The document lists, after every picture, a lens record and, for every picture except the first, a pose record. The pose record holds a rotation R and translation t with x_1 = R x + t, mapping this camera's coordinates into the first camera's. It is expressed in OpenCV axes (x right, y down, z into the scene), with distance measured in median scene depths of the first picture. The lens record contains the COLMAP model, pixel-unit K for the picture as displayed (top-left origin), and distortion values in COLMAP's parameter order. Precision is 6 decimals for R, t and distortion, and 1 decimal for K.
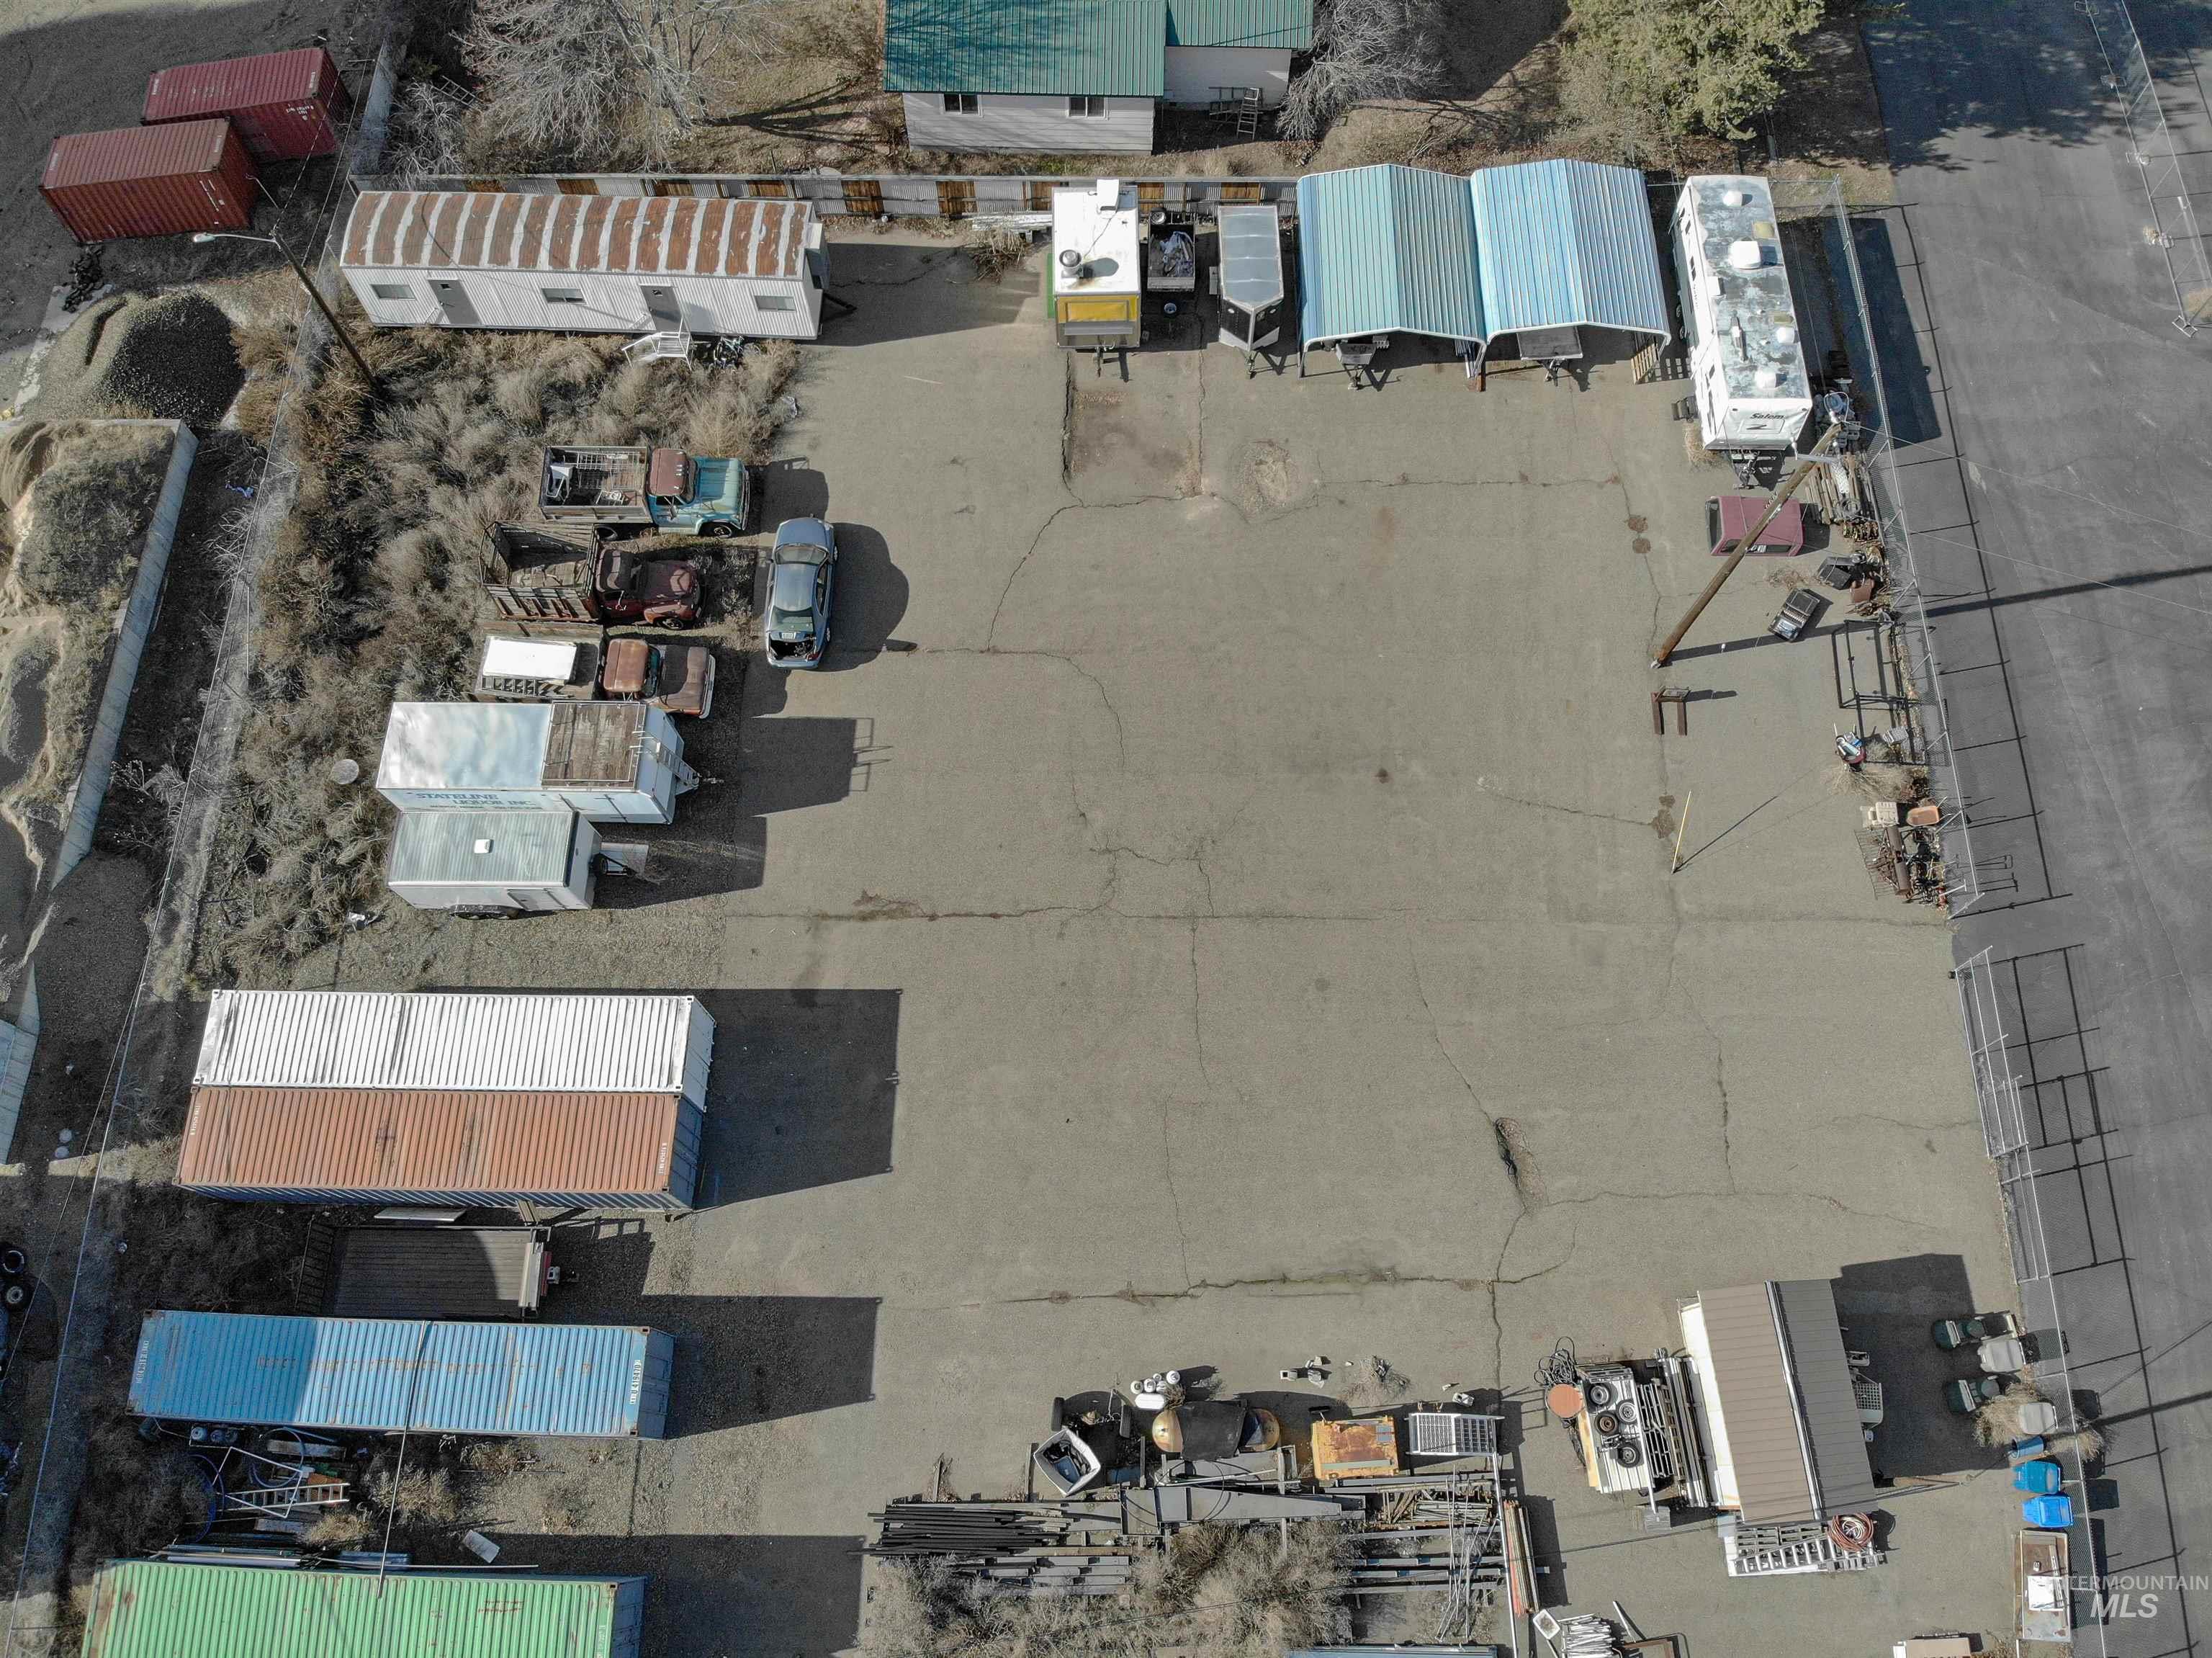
lens RADIAL K [[1613.1, 0, 1115.8], [0, 1613.1, 822.0], [0, 0, 1]] dist [0.092125, -0.207149]
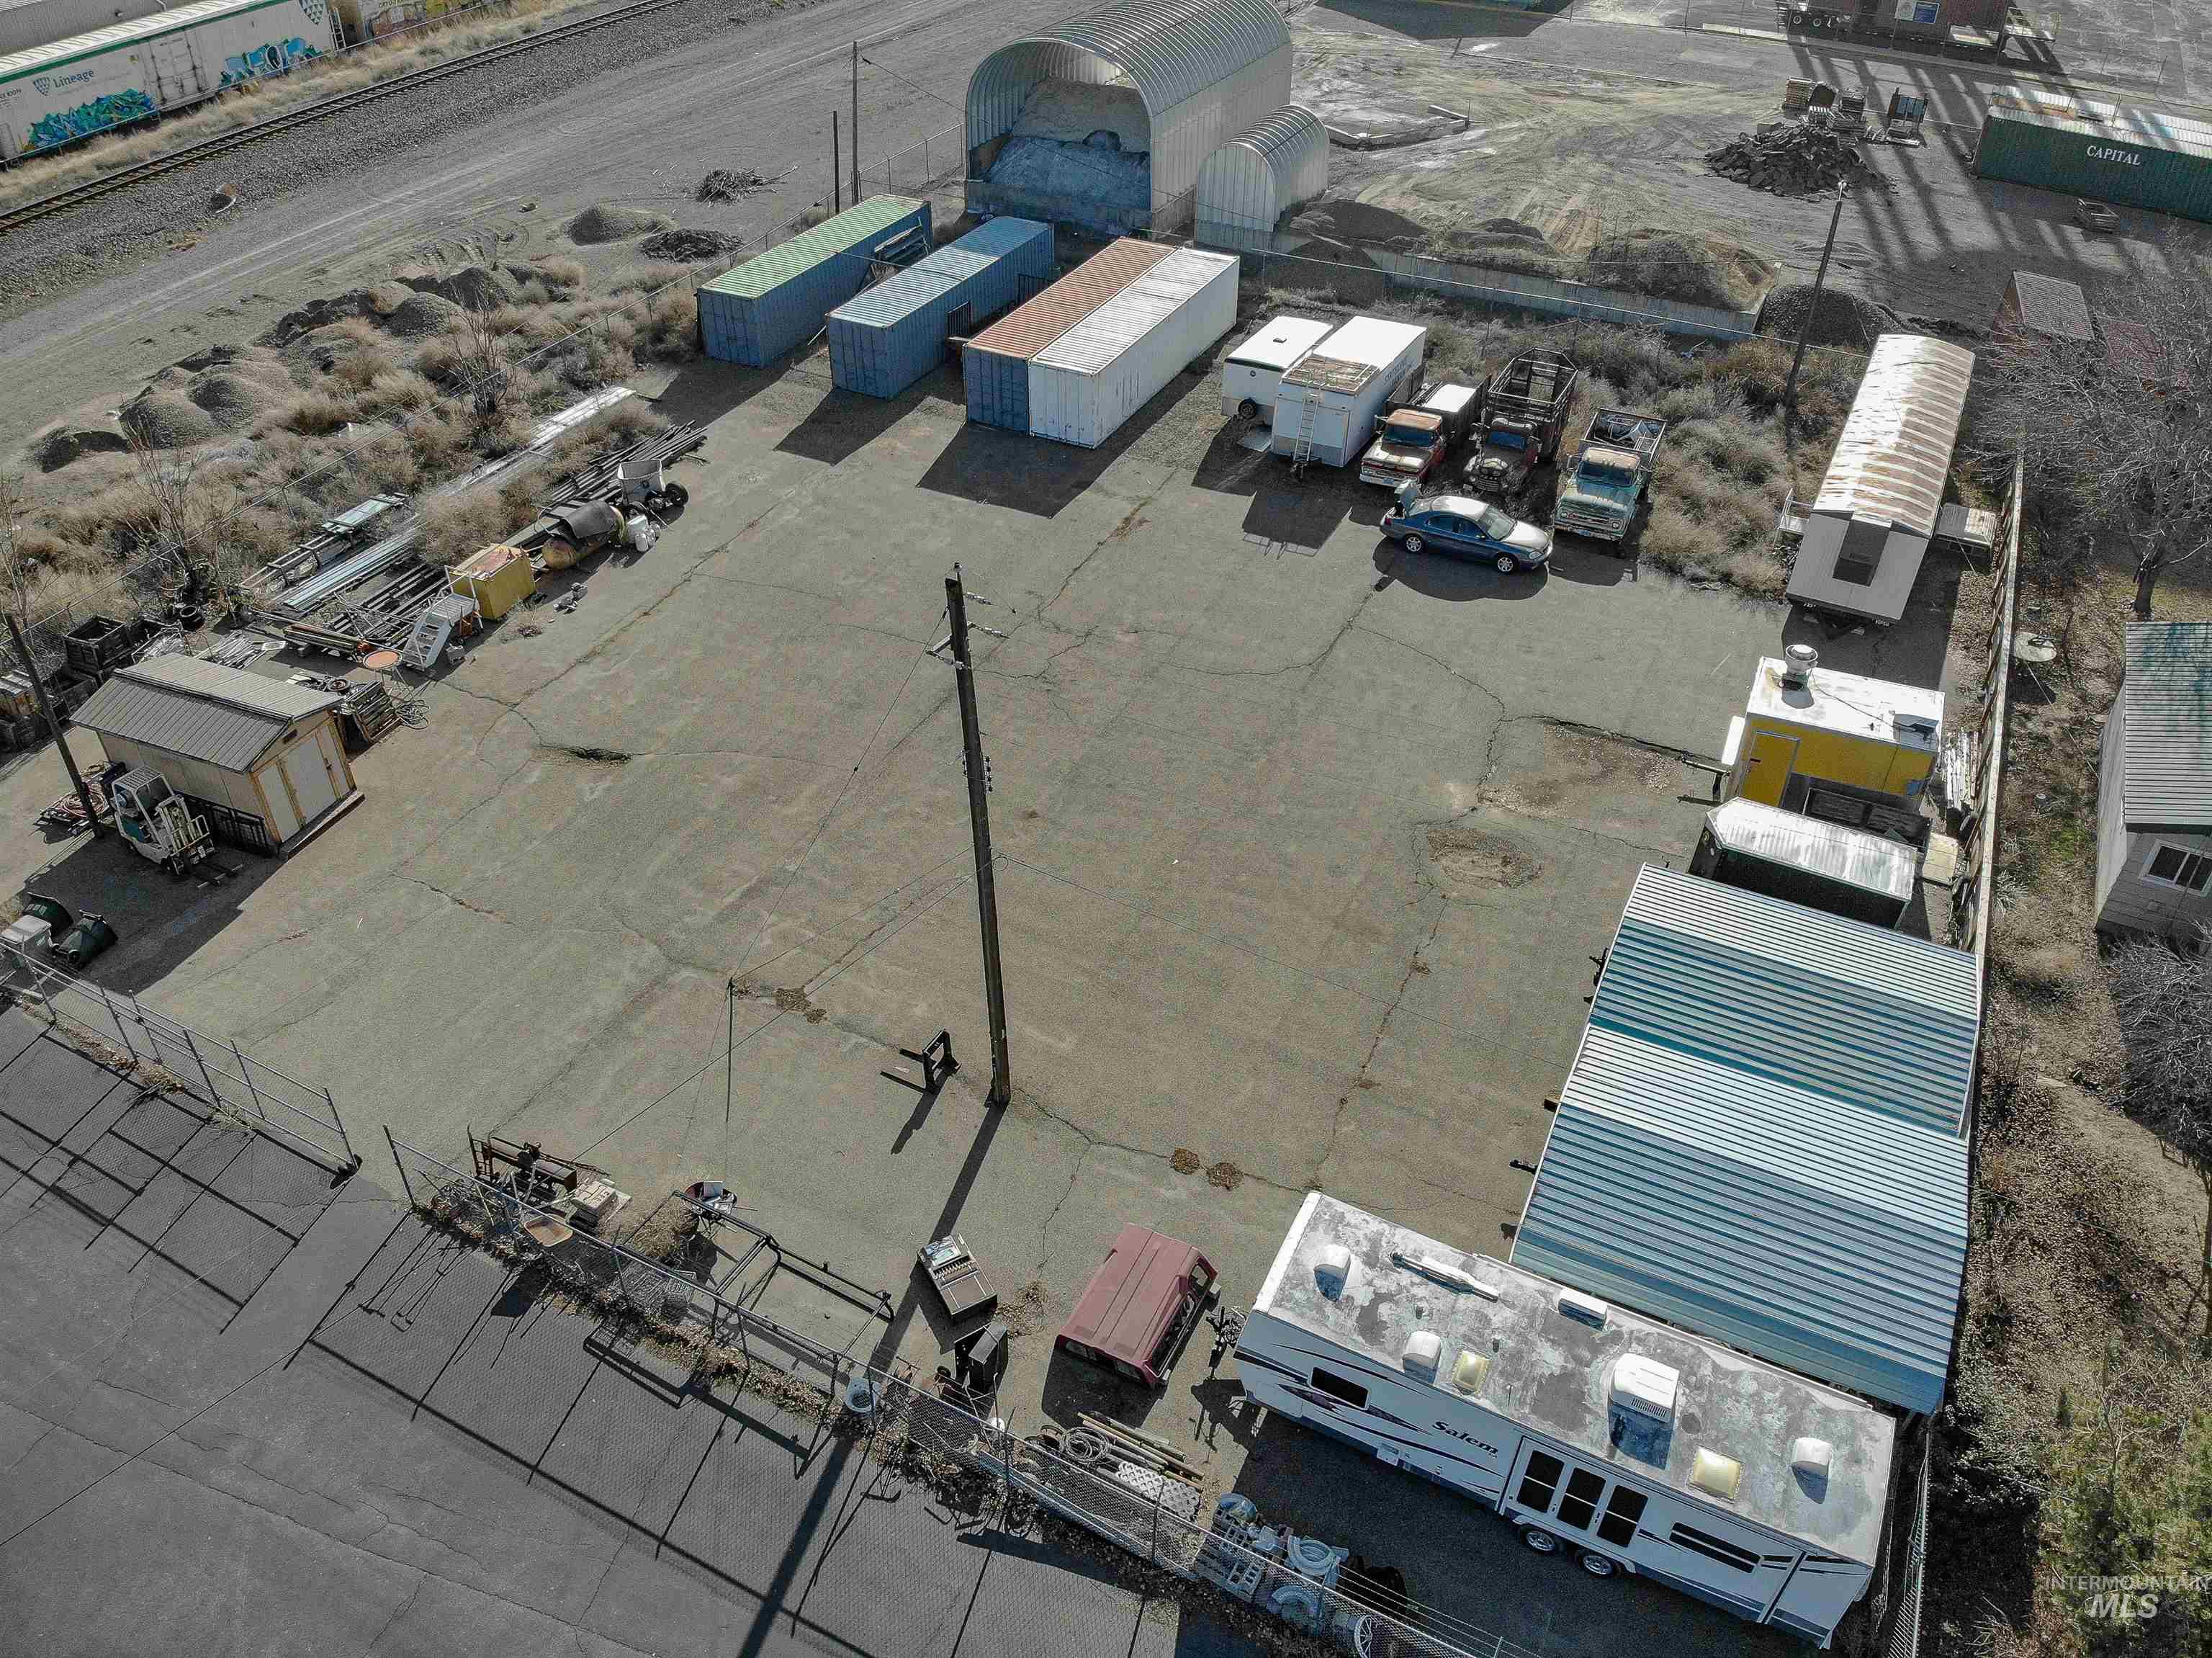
lens RADIAL K [[1593.7, 0, 1109.2], [0, 1593.7, 832.0], [0, 0, 1]] dist [0.122201, -0.250386]
pose [[-0.432912, 0.555553, -0.709893, 0.725568], [-0.836848, 0.045039, 0.545579, -0.502057], [0.335072, 0.830260, 0.445415, 0.645167]]
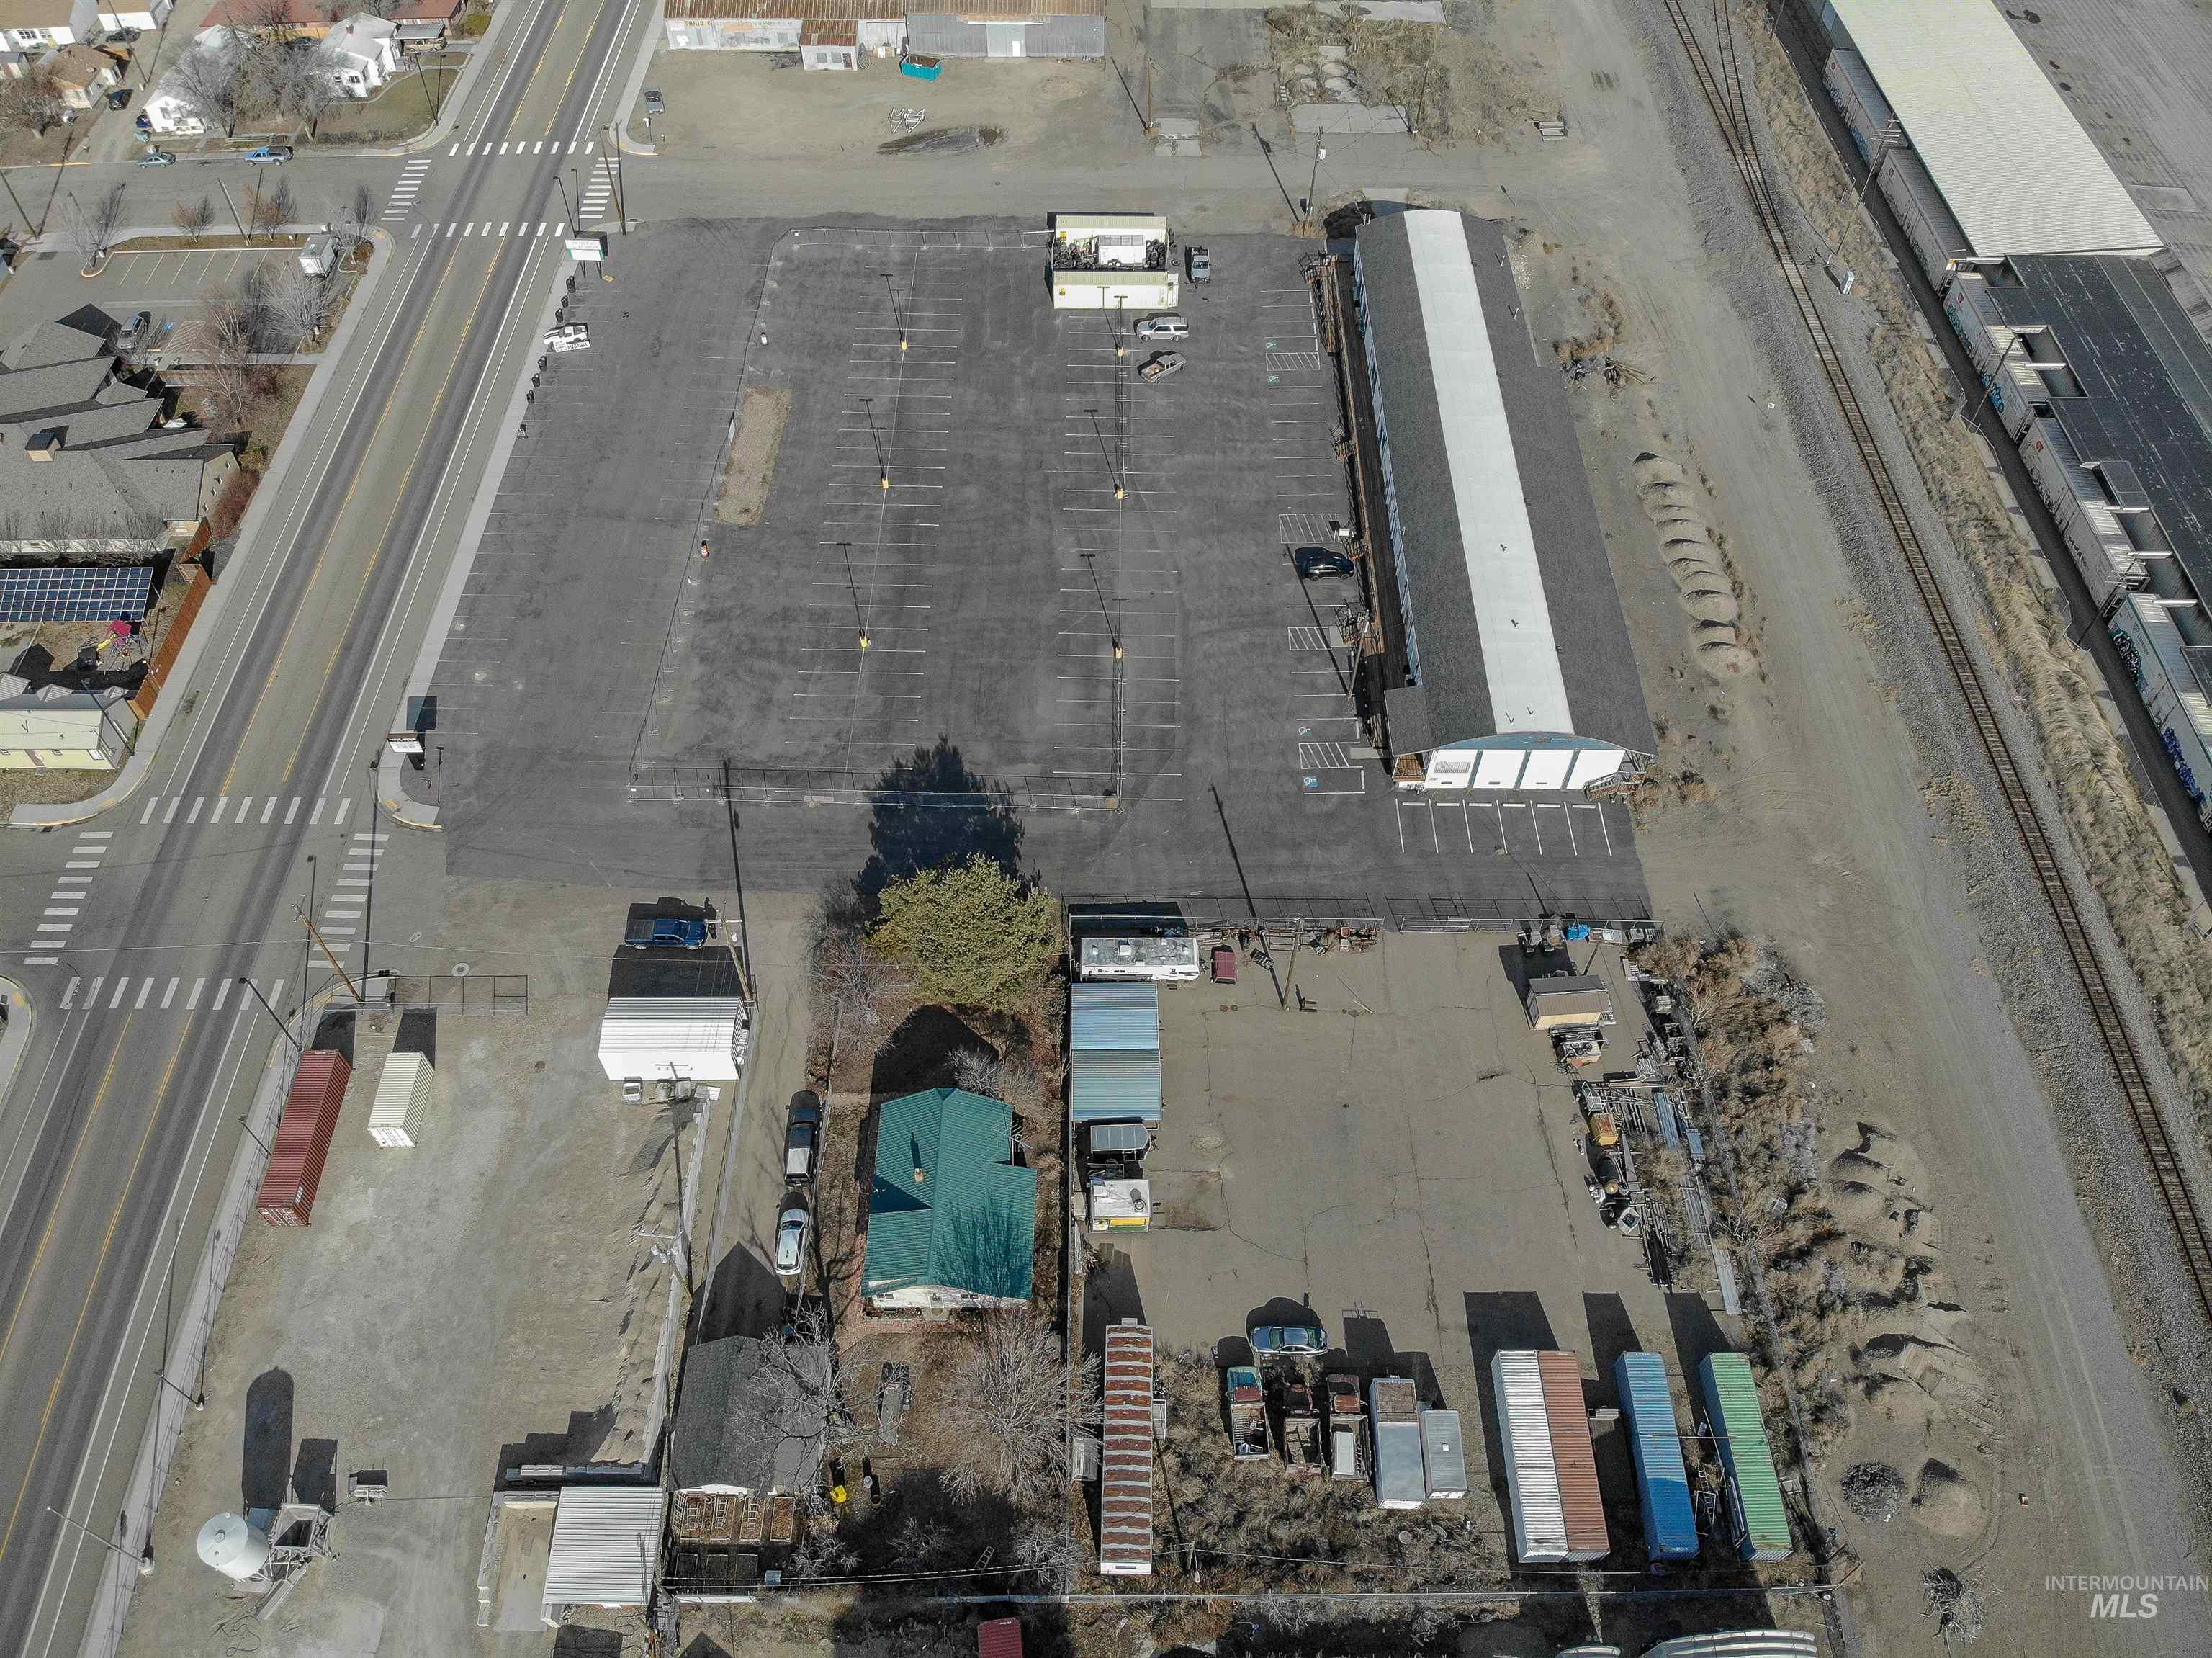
lens RADIAL K [[1583.4, 0, 1106.0], [0, 1583.4, 829.0], [0, 0, 1]] dist [0.097782, -0.223627]
pose [[-0.011140, -0.798966, 0.601273, -0.957784], [0.920234, 0.227063, 0.318767, -1.242303], [-0.391211, 0.556863, 0.732706, -0.897822]]
